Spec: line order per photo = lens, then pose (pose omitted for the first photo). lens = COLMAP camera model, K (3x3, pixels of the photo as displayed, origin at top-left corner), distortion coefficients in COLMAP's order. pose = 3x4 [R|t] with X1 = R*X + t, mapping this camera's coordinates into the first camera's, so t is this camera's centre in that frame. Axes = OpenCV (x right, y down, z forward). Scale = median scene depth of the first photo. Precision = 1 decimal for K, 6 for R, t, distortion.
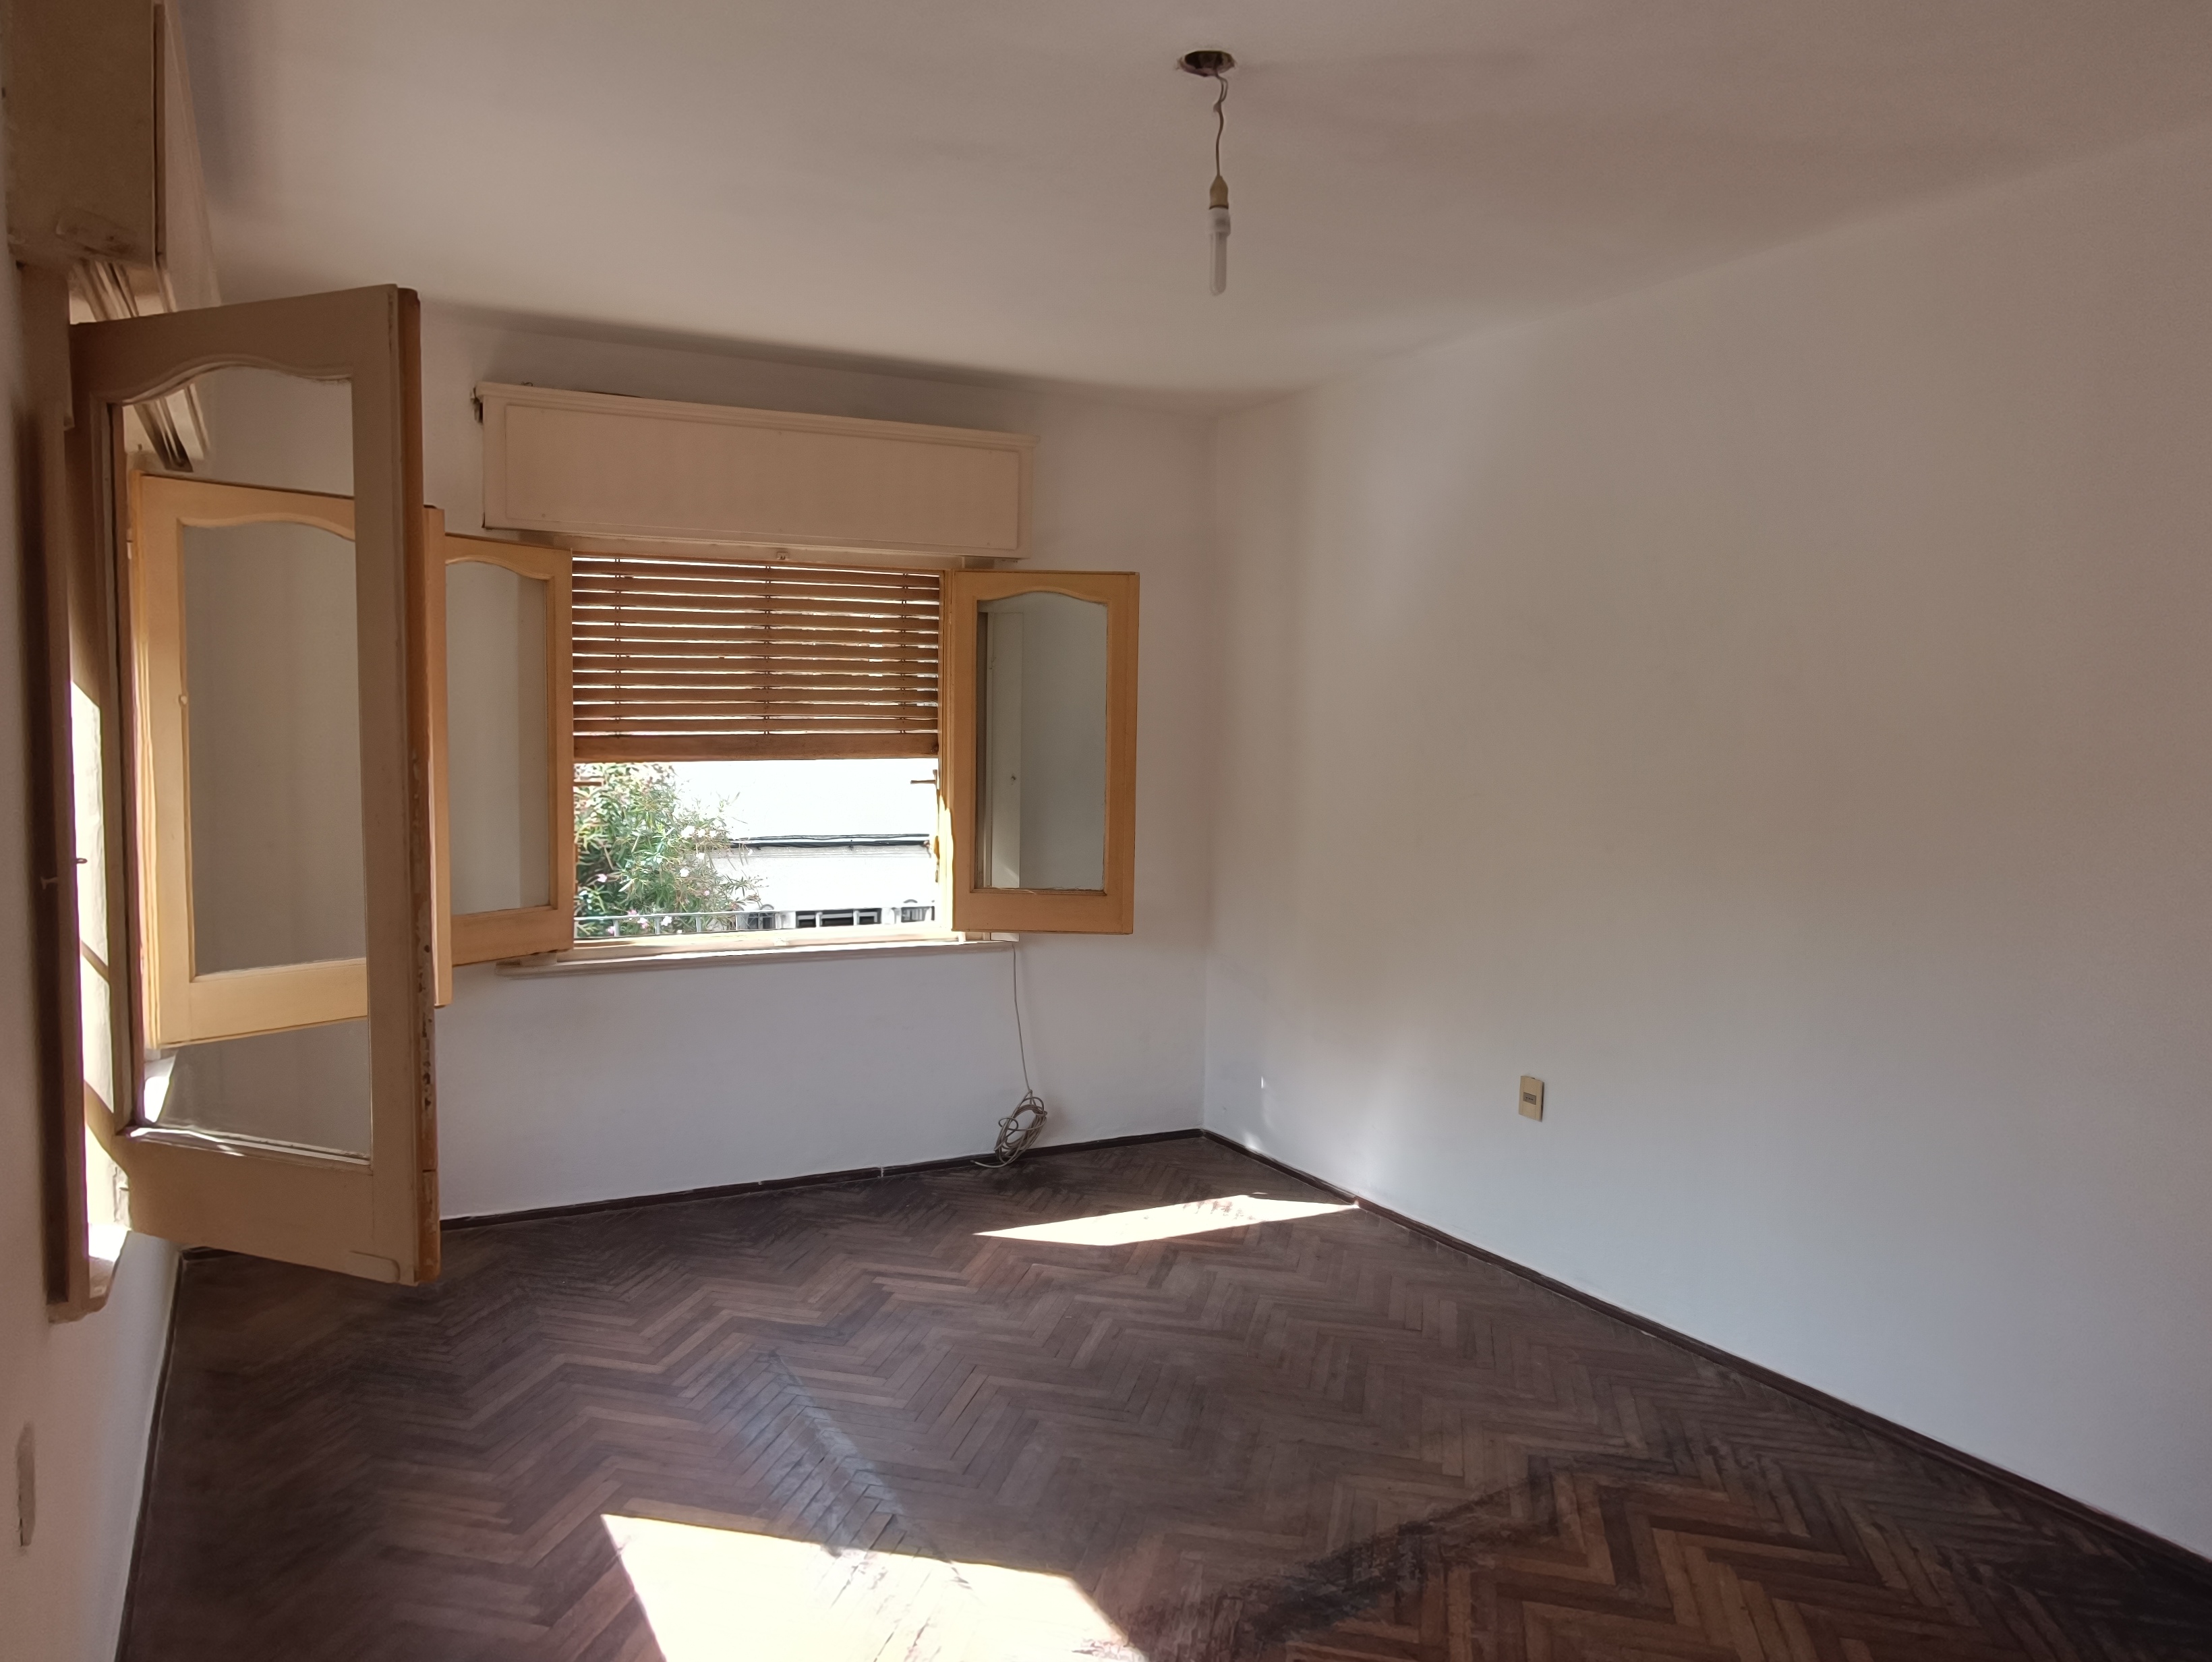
lens RADIAL K [[1340.1, 0, 1106.0], [0, 1340.1, 831.0], [0, 0, 1]] dist [-0.024070, 0.017335]
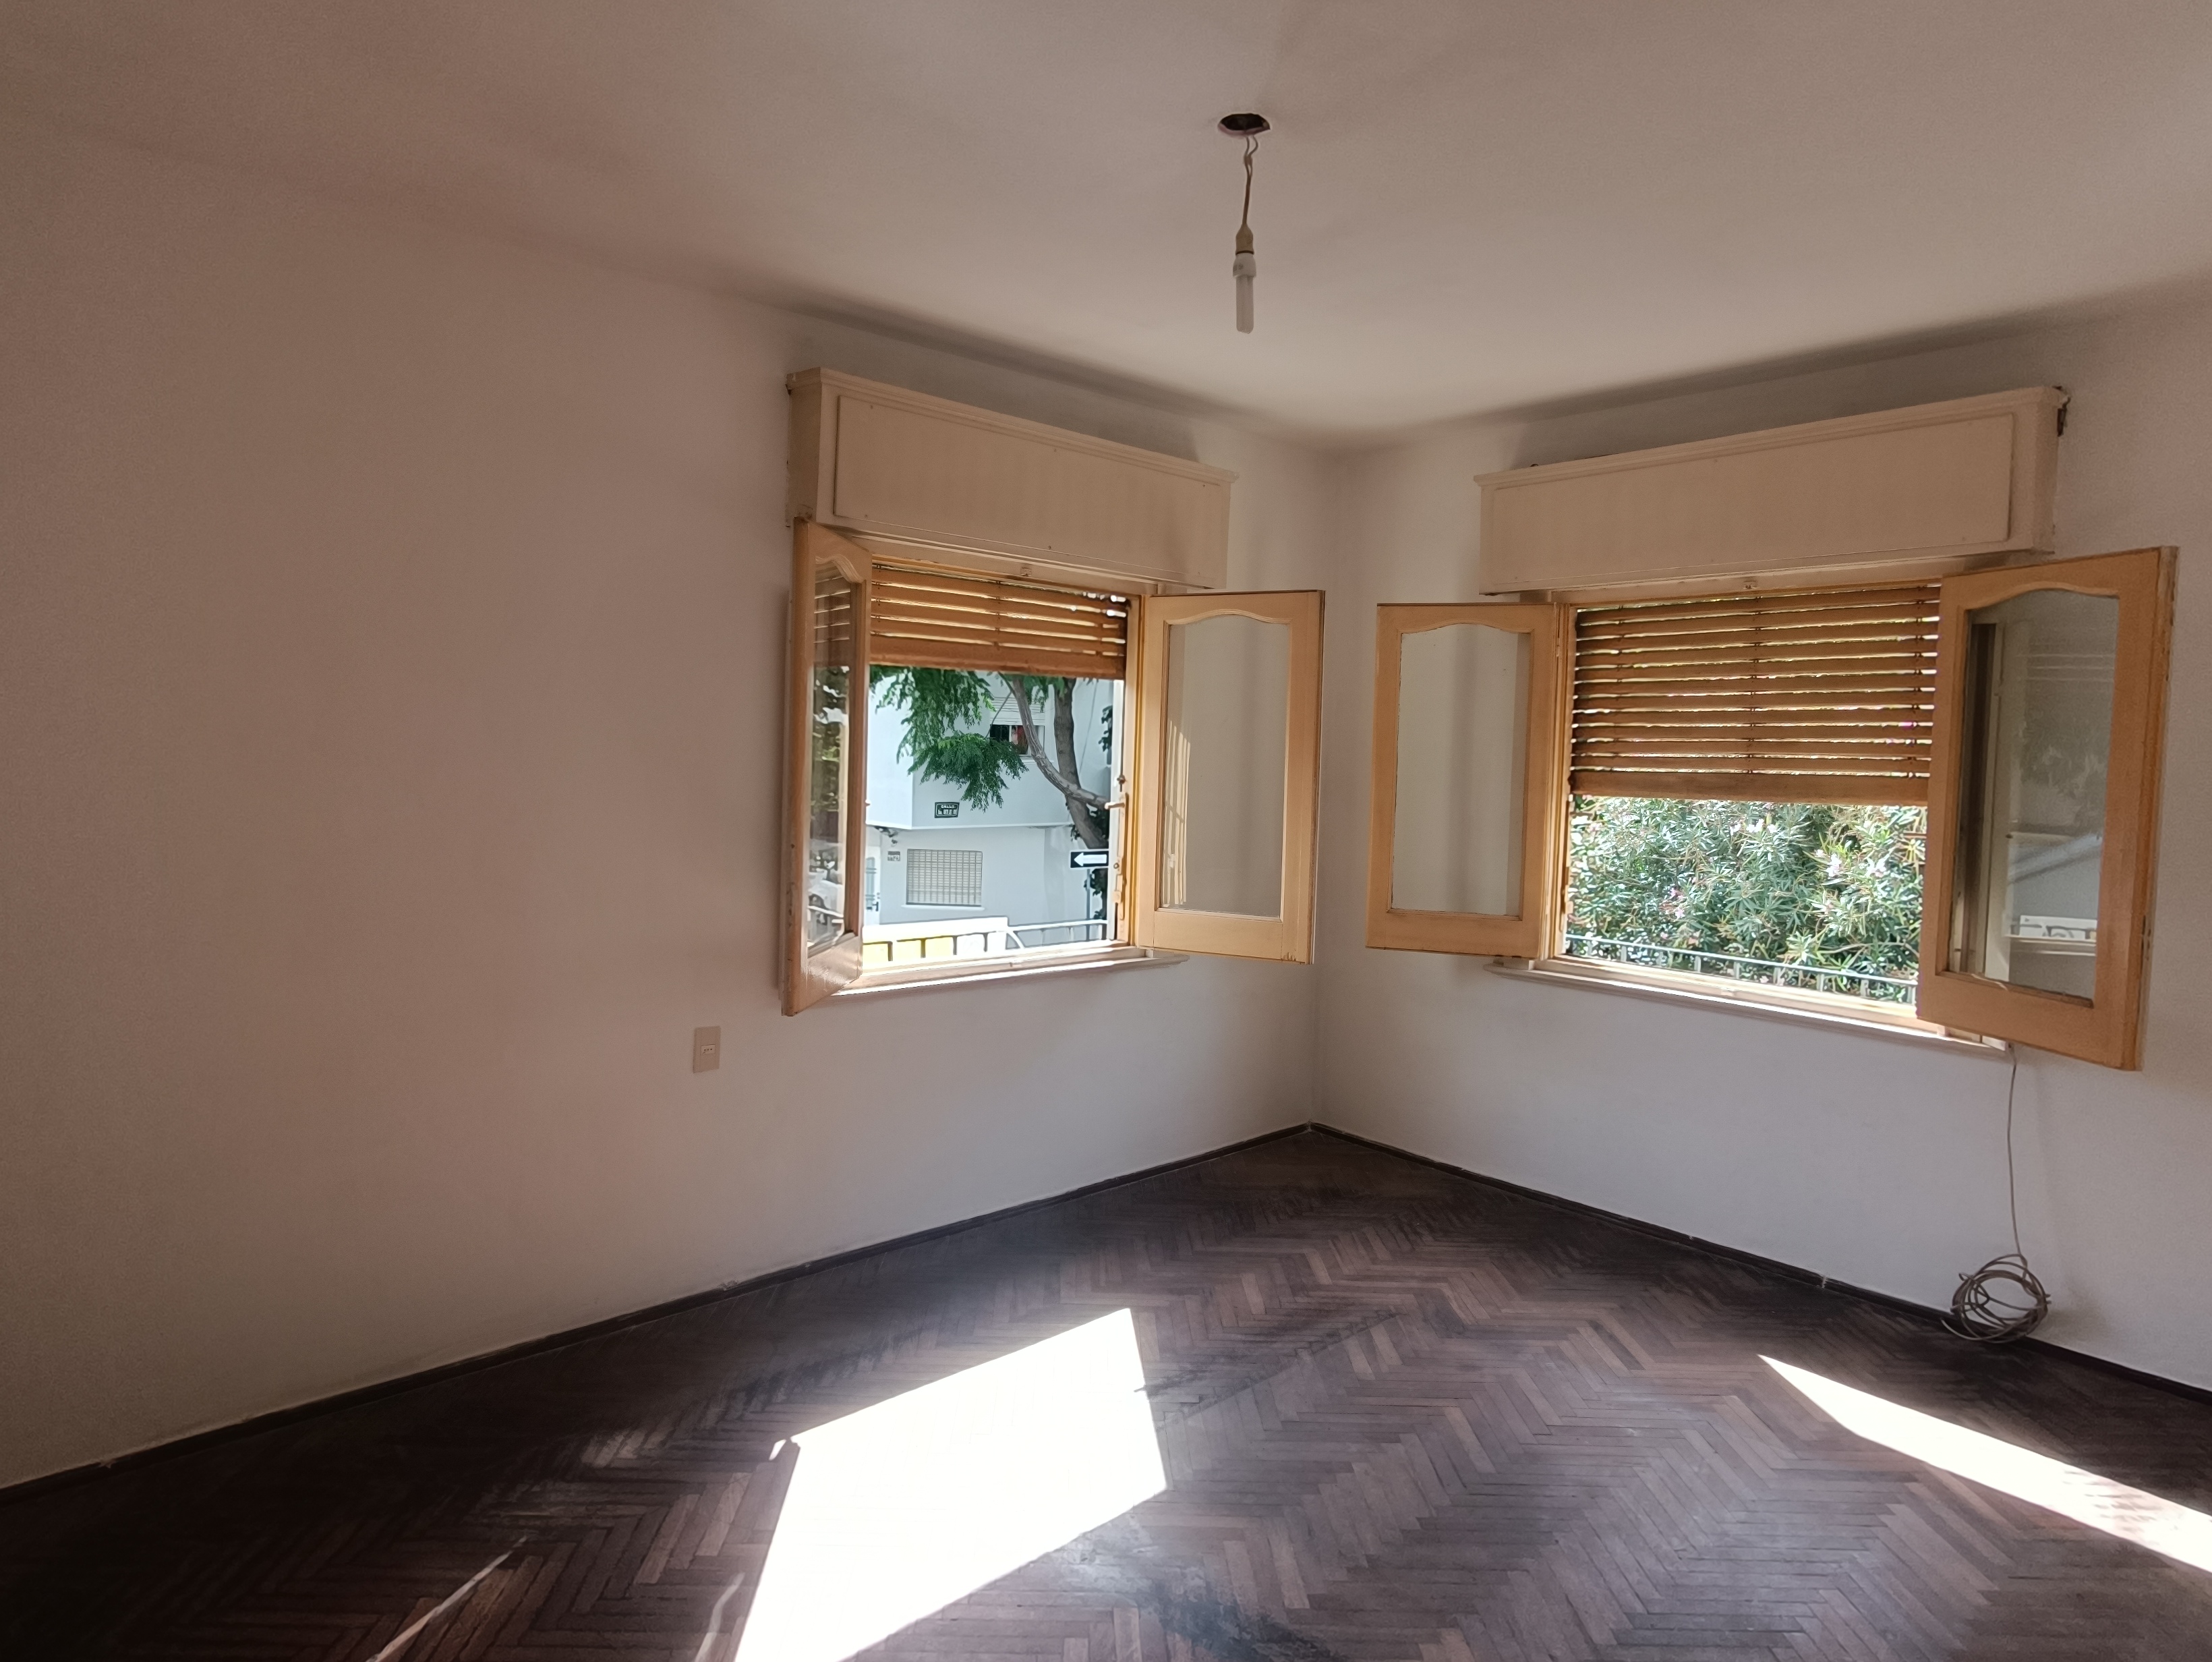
lens RADIAL K [[1340.1, 0, 1106.0], [0, 1340.1, 831.0], [0, 0, 1]] dist [-0.024070, 0.017335]
pose [[0.288288, 0.056325, -0.955886, 0.573830], [-0.098783, 0.994692, 0.028819, -0.015199], [0.952435, 0.086117, 0.292322, 0.323231]]
